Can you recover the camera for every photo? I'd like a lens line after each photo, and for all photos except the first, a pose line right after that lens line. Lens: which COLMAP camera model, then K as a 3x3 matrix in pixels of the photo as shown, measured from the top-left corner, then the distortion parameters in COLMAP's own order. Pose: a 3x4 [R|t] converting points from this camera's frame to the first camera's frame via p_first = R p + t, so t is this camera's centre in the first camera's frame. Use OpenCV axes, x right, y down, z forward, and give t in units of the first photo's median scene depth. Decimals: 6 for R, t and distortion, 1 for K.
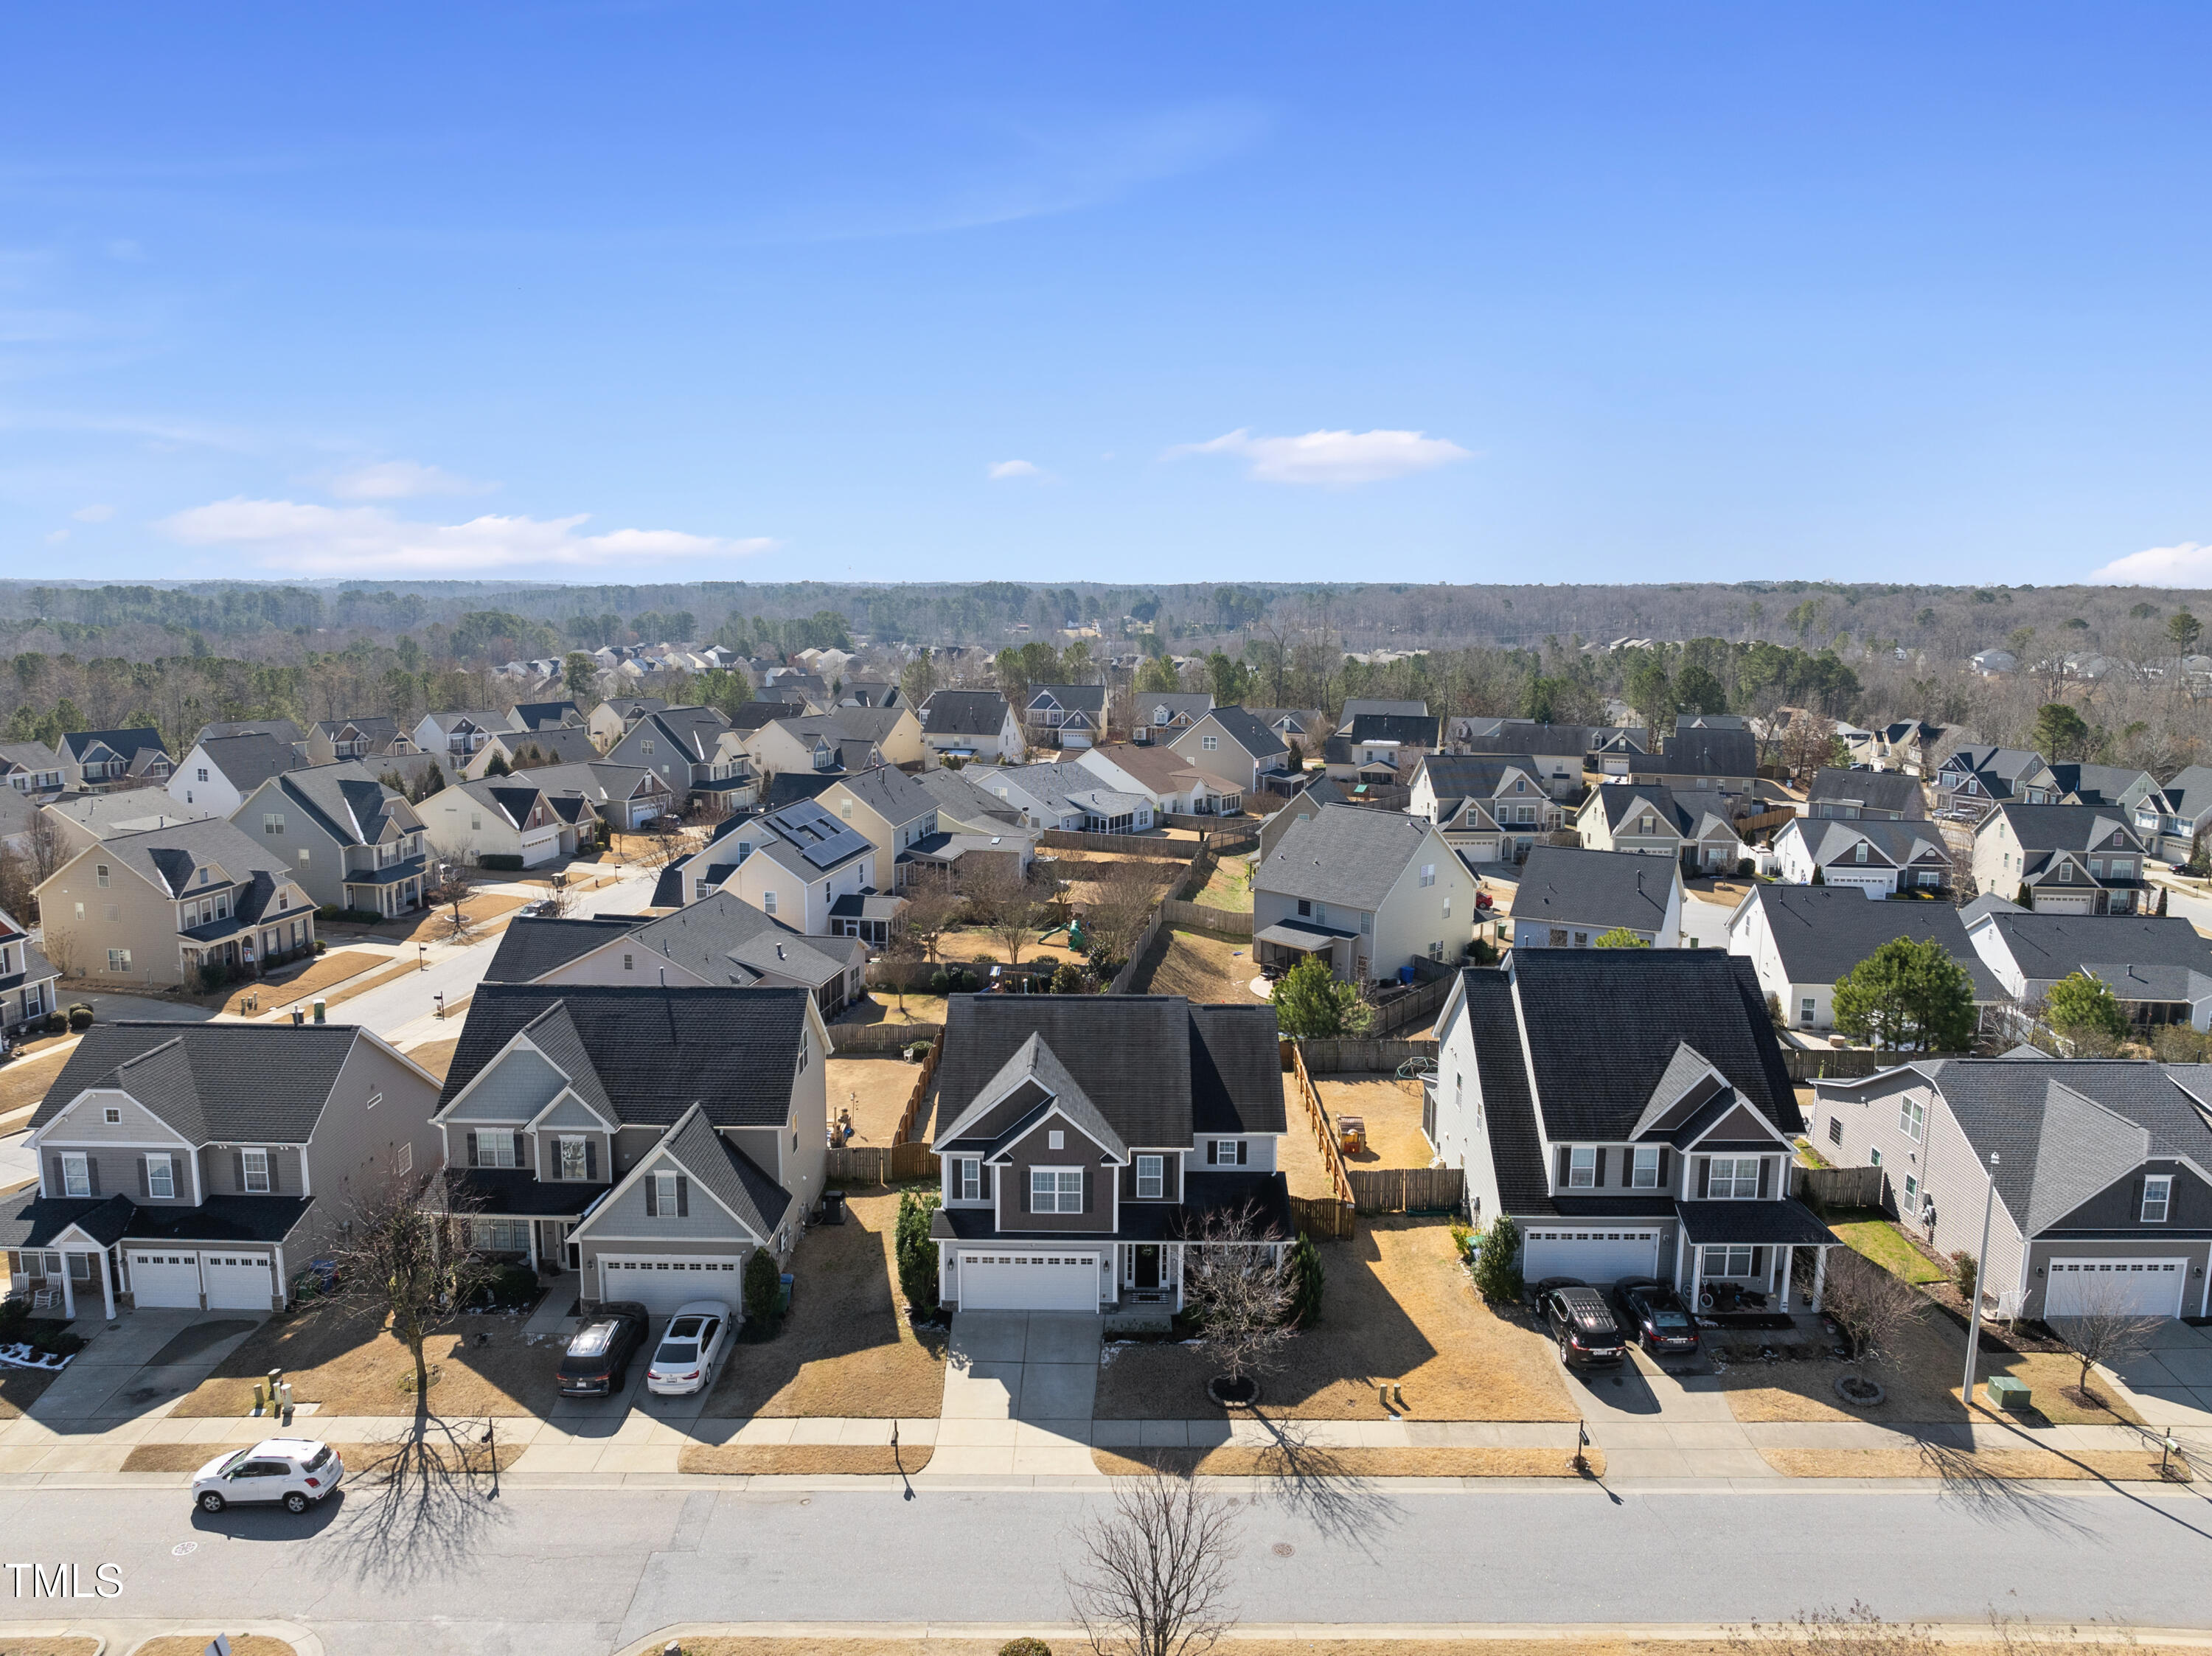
lens RADIAL K [[1539.6, 0, 1117.7], [0, 1539.6, 825.3], [0, 0, 1]] dist [-0.033575, 0.006065]
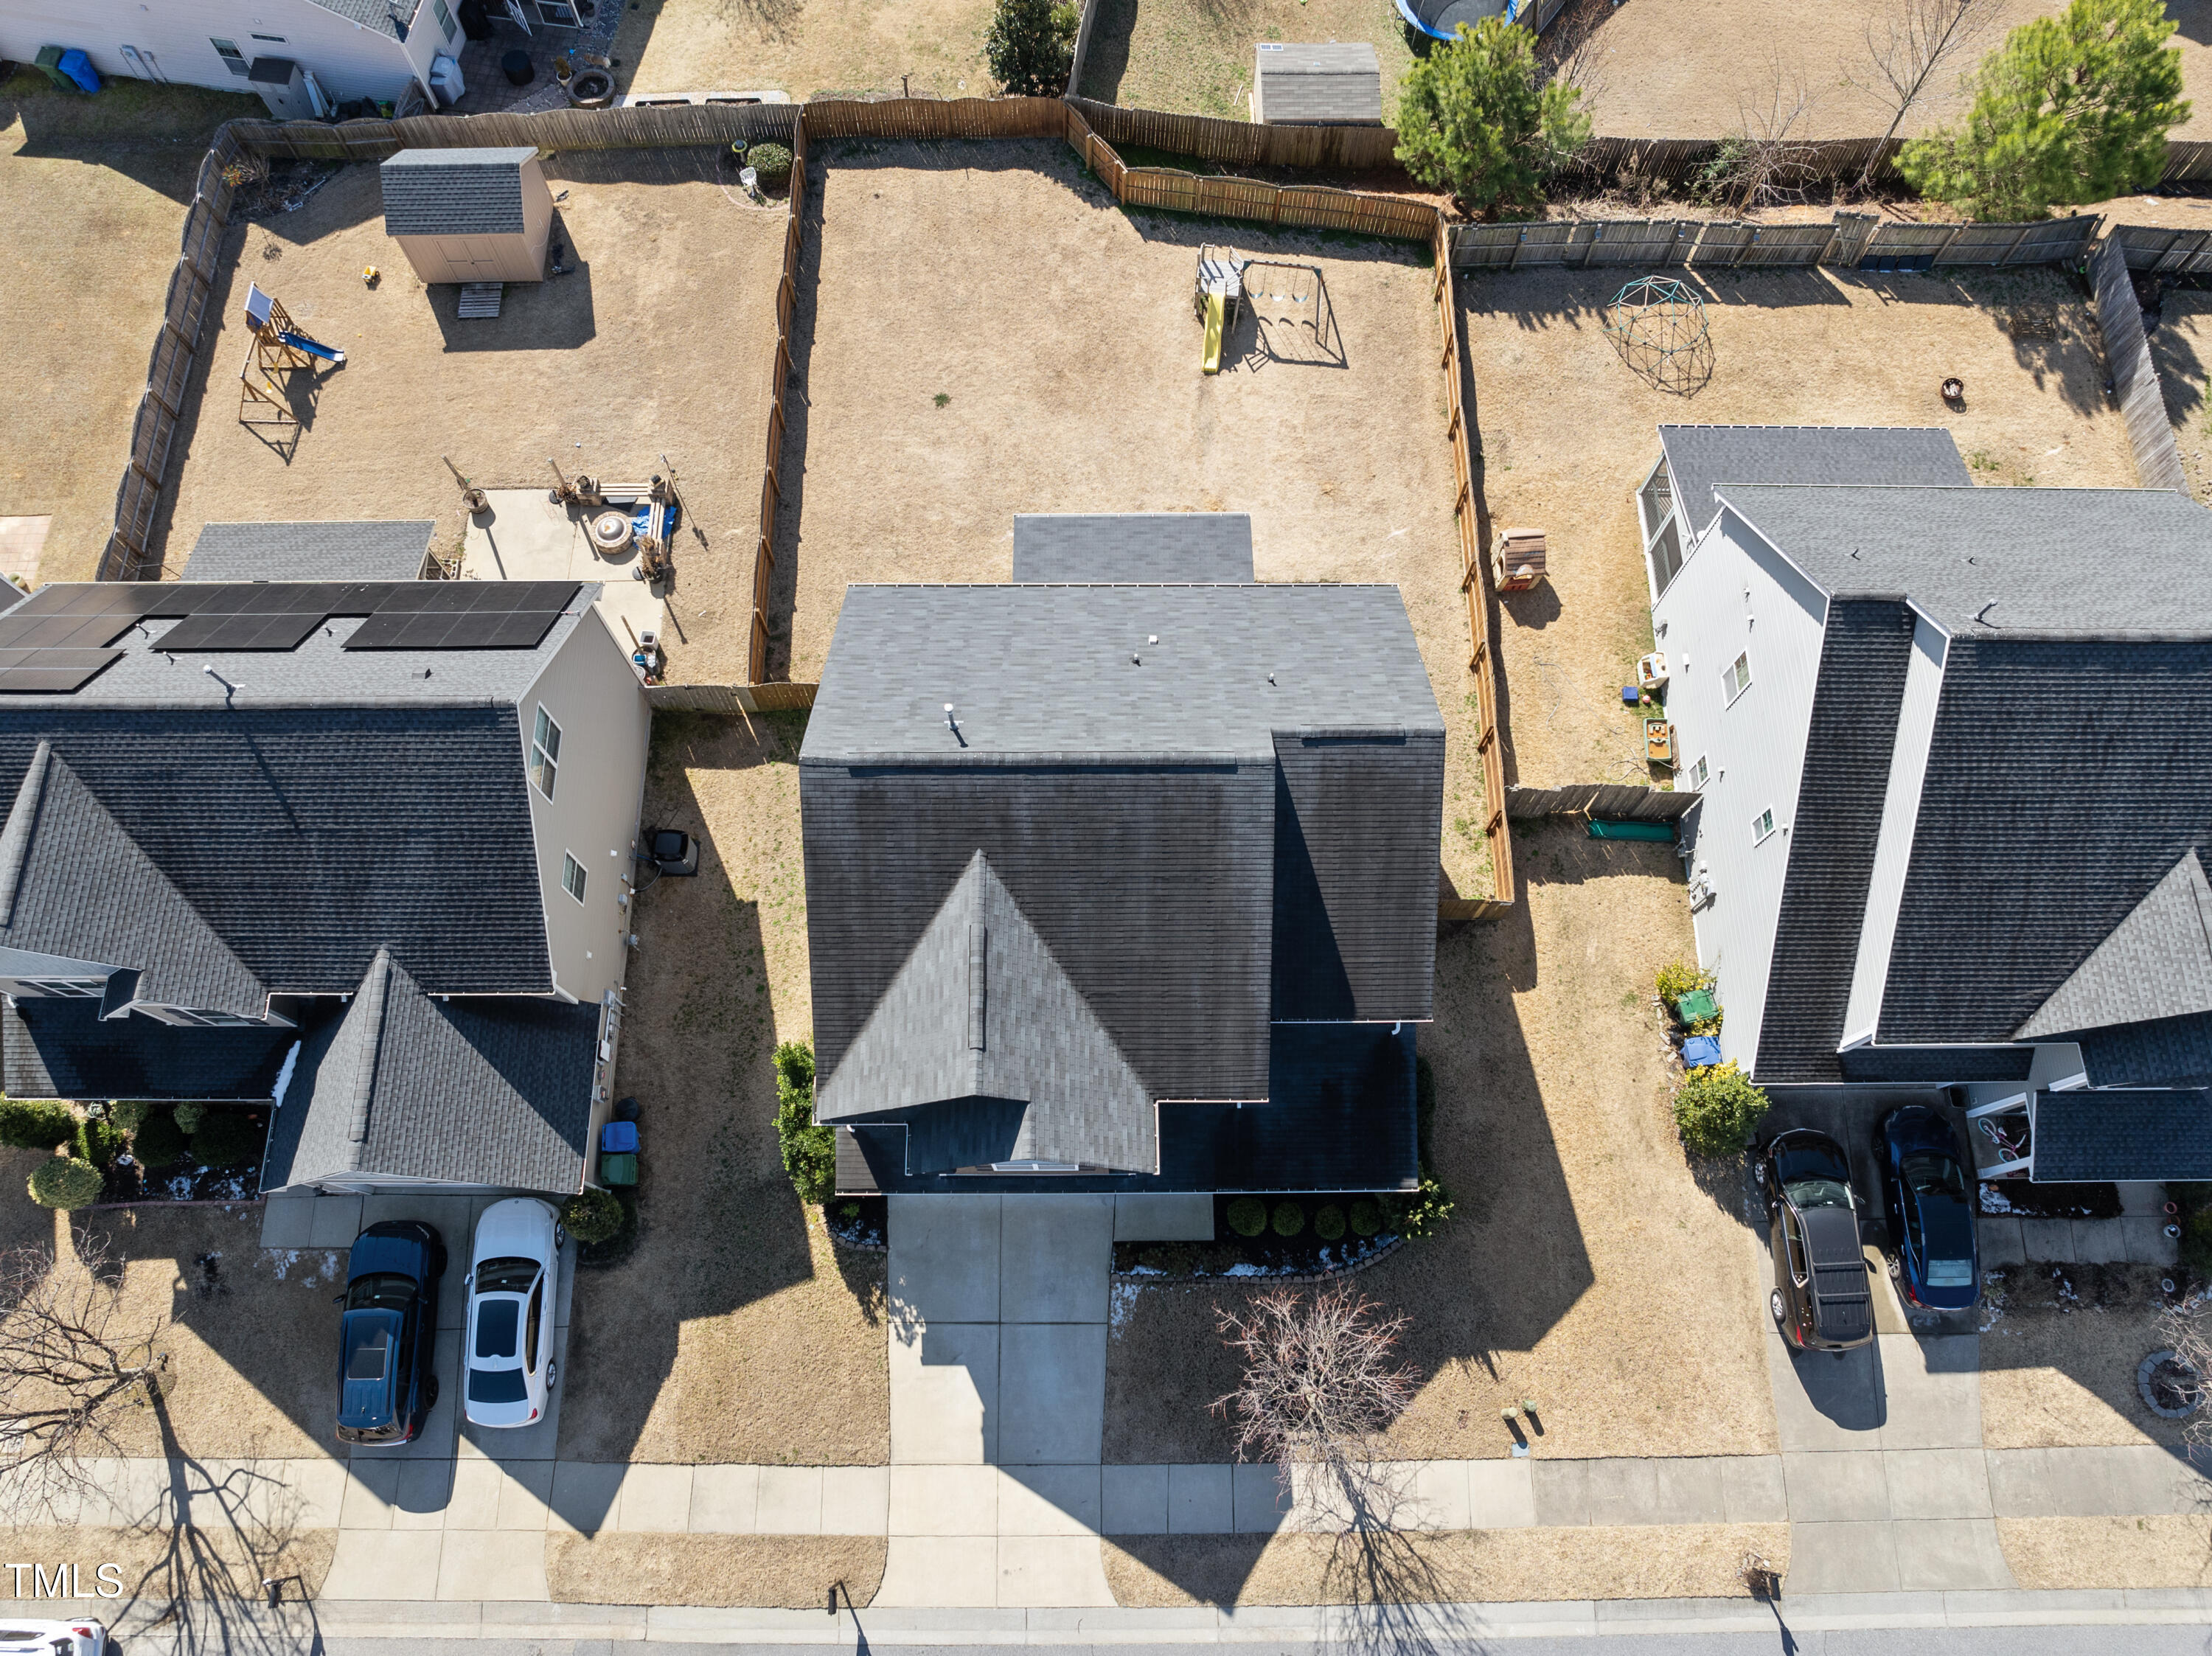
lens RADIAL K [[1539.6, 0, 1117.7], [0, 1539.6, 825.3], [0, 0, 1]] dist [-0.033575, 0.006065]
pose [[0.999976, -0.005370, 0.004436, -0.009449], [-0.001219, 0.492076, 0.870552, -0.355144], [-0.006858, -0.870536, 0.492057, 0.829856]]
